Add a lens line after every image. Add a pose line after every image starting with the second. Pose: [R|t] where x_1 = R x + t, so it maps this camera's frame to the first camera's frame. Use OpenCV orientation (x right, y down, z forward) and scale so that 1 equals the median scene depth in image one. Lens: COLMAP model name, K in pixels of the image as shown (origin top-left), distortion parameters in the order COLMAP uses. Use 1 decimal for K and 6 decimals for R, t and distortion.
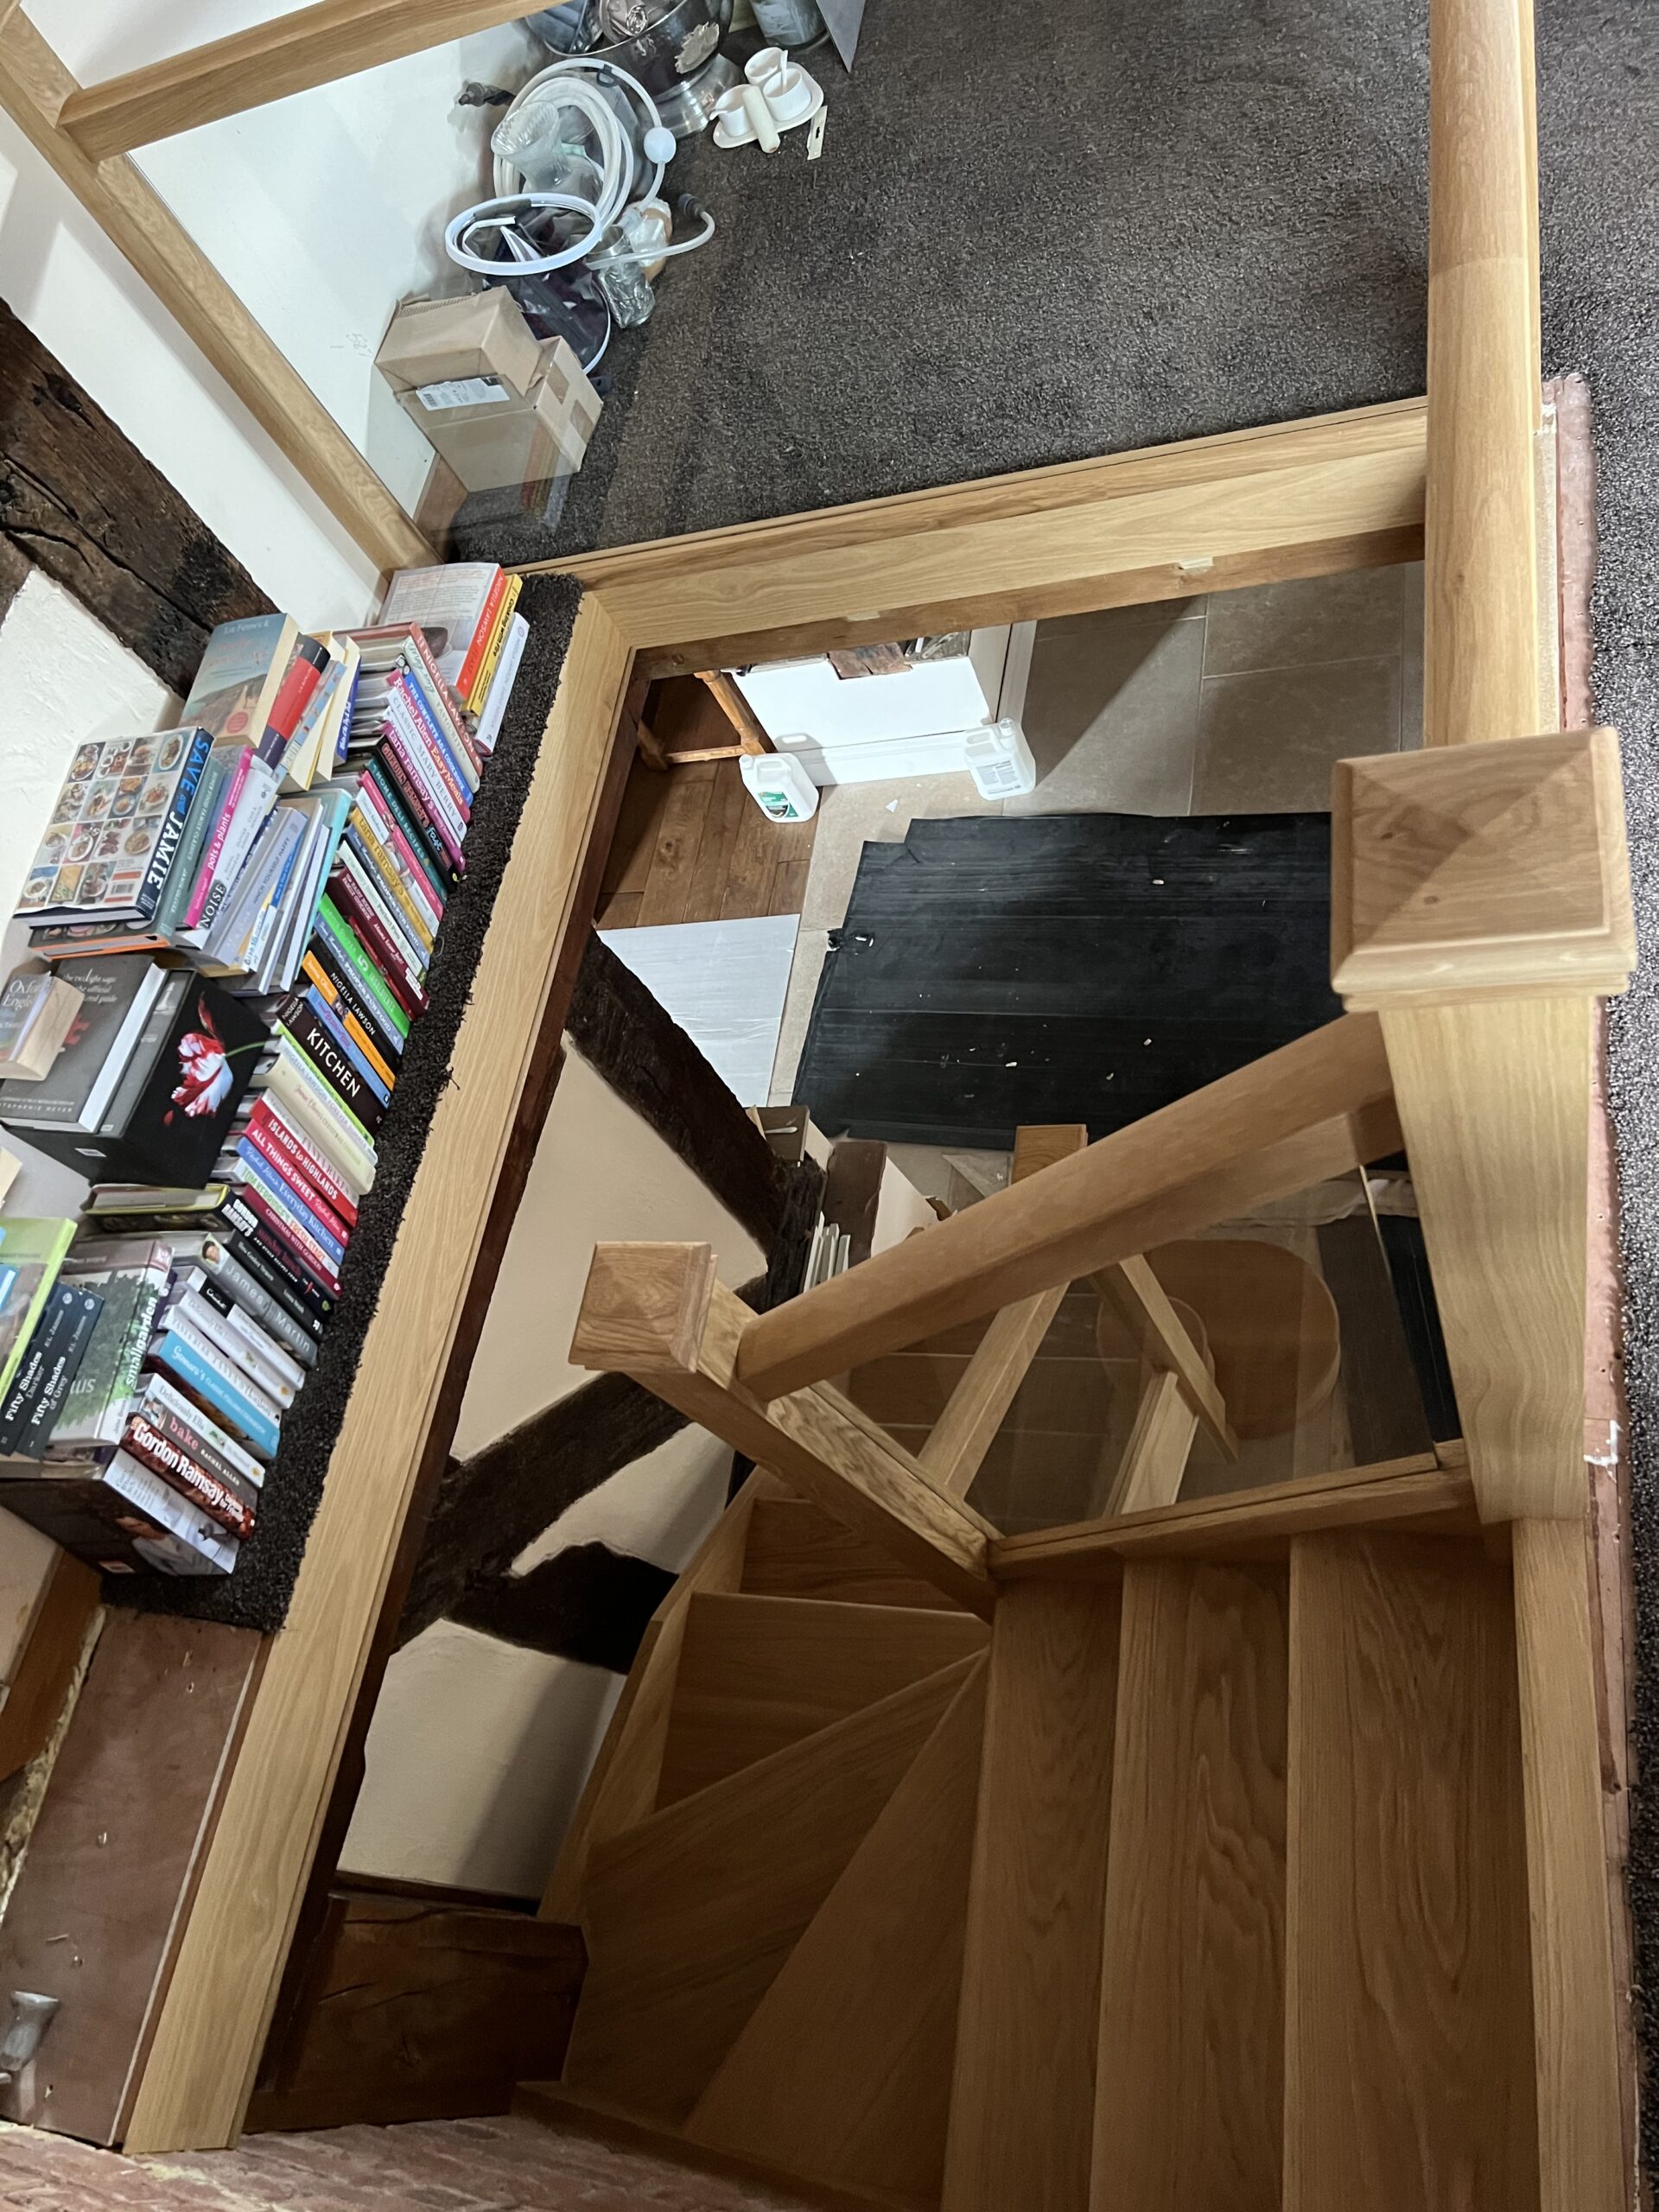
lens RADIAL K [[1661.4, 0, 846.3], [0, 1661.4, 1104.3], [0, 0, 1]] dist [0.036994, -0.056220]
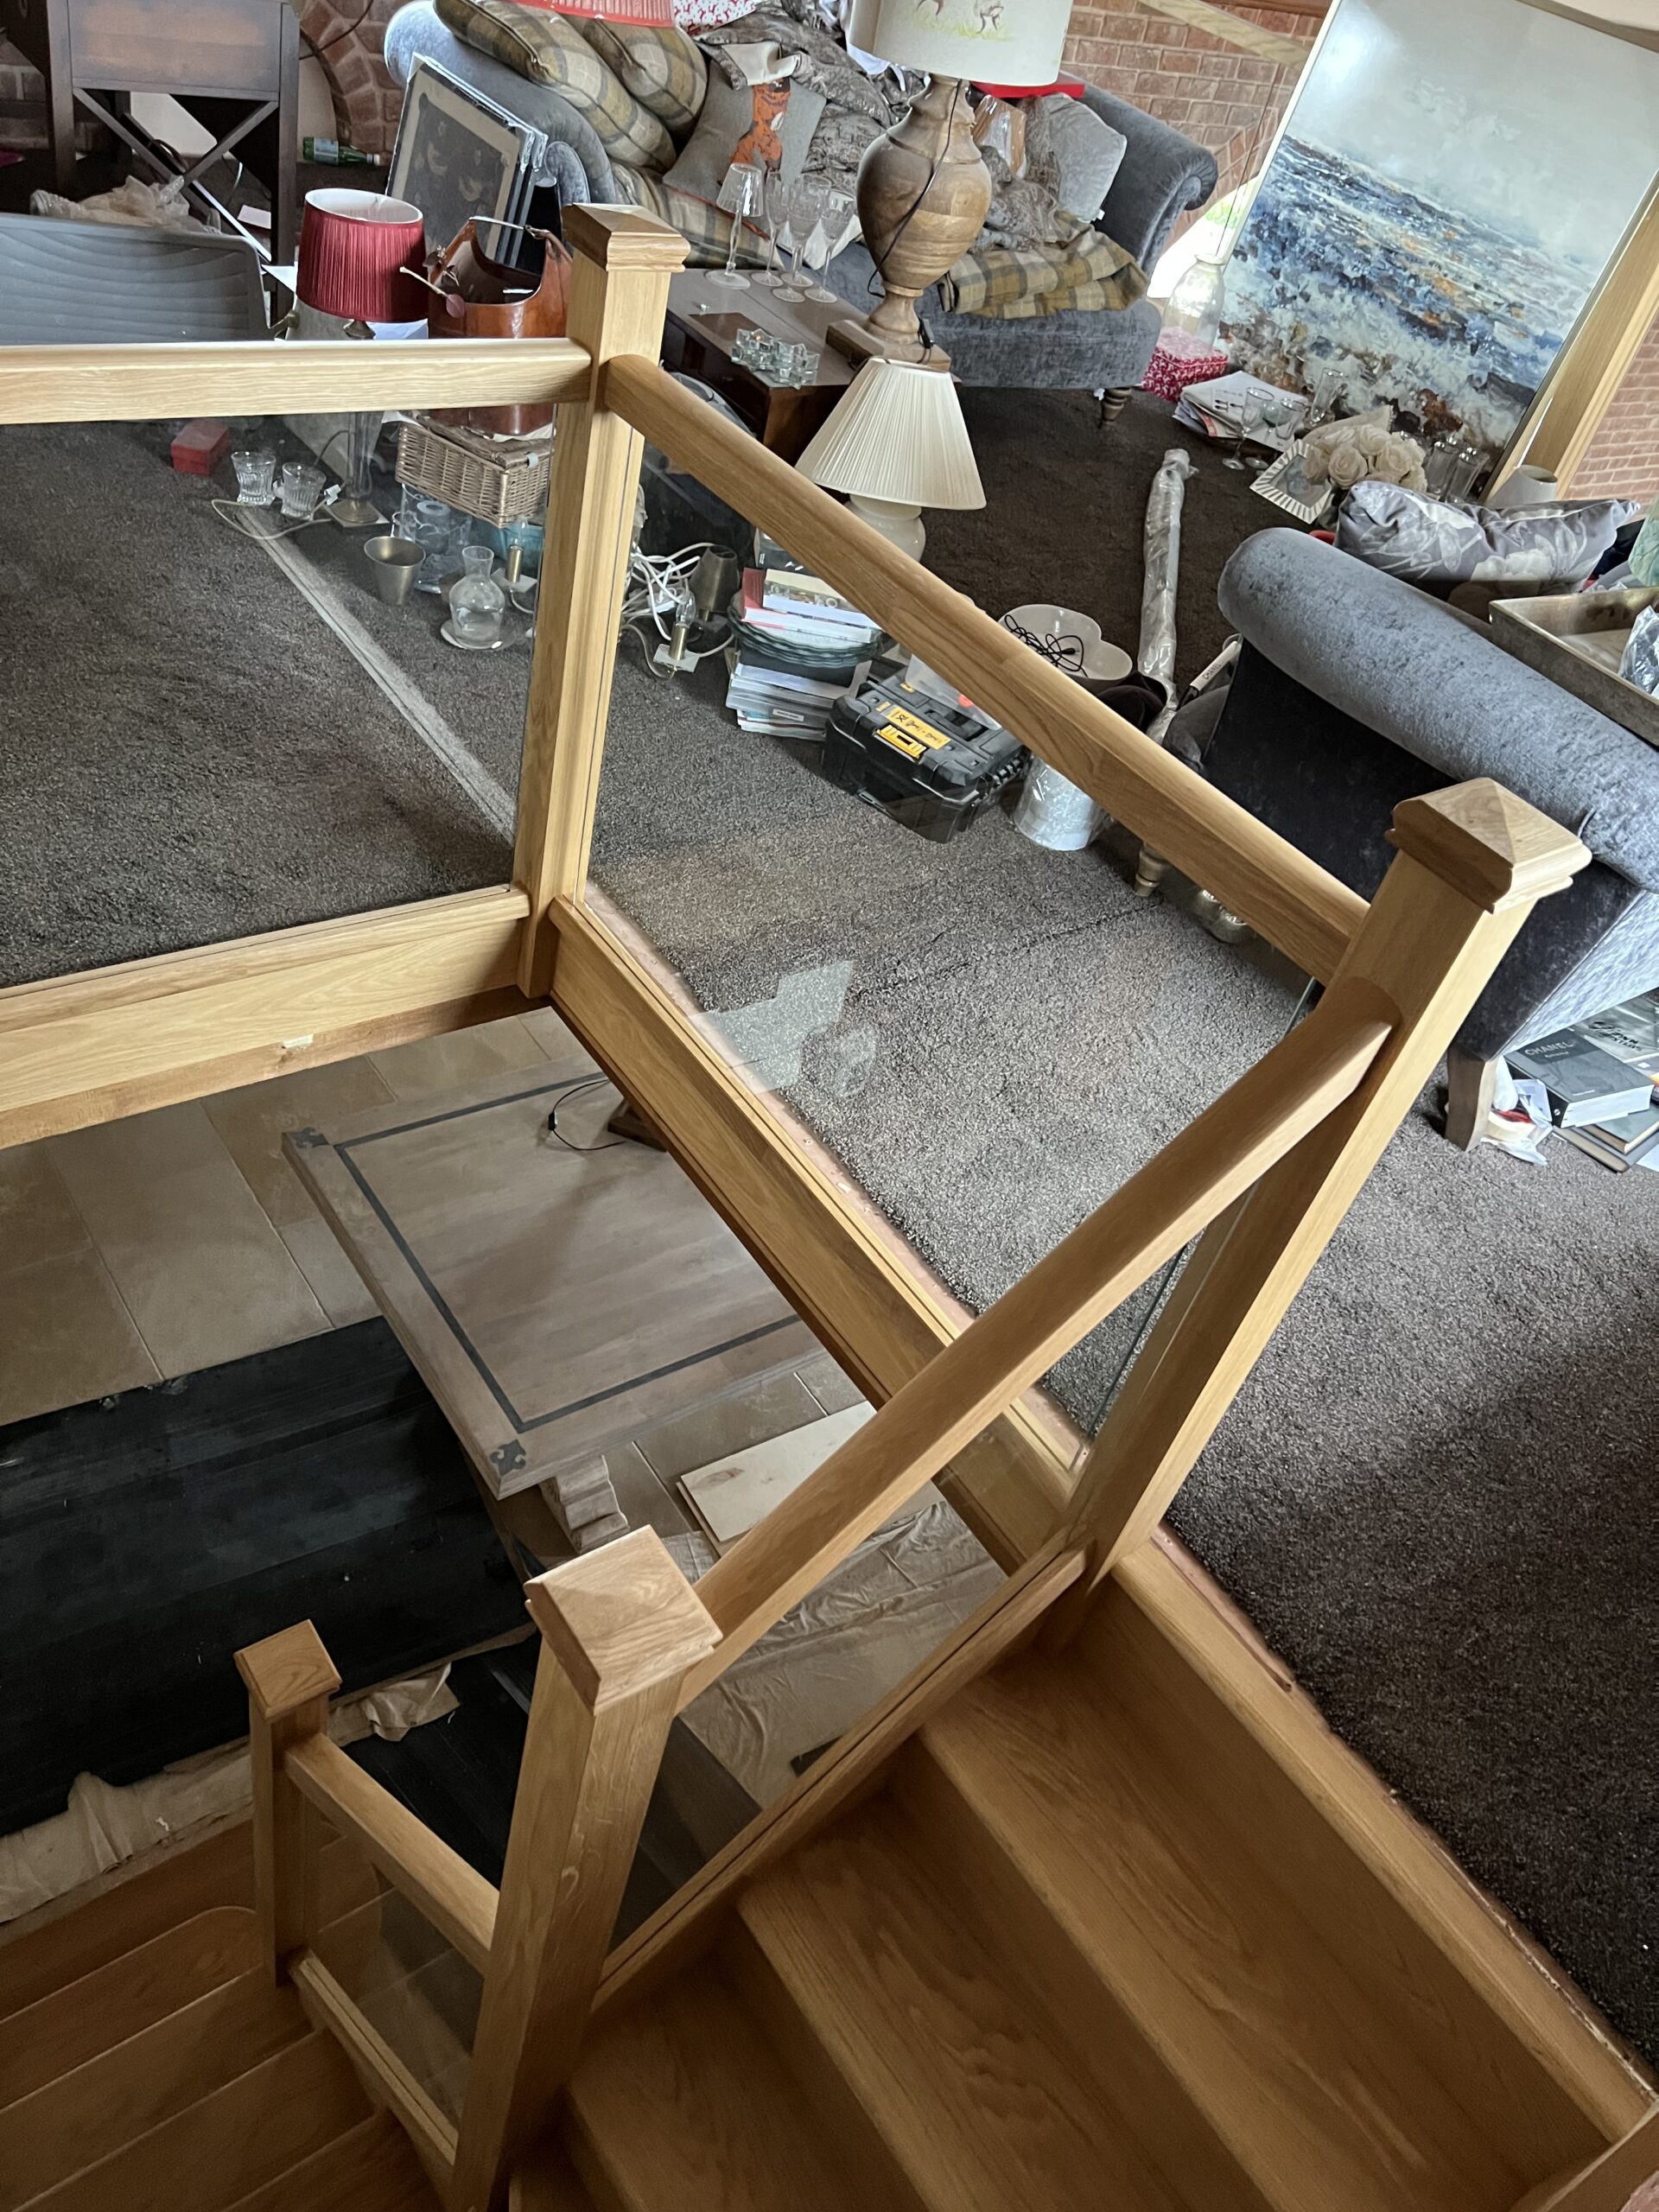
lens RADIAL K [[1661.4, 0, 846.3], [0, 1661.4, 1104.3], [0, 0, 1]] dist [0.036994, -0.056220]
pose [[0.567141, -0.069987, 0.820642, -0.493481], [0.394276, 0.897868, -0.195909, 0.064033], [-0.723117, 0.434667, 0.536811, 0.194434]]
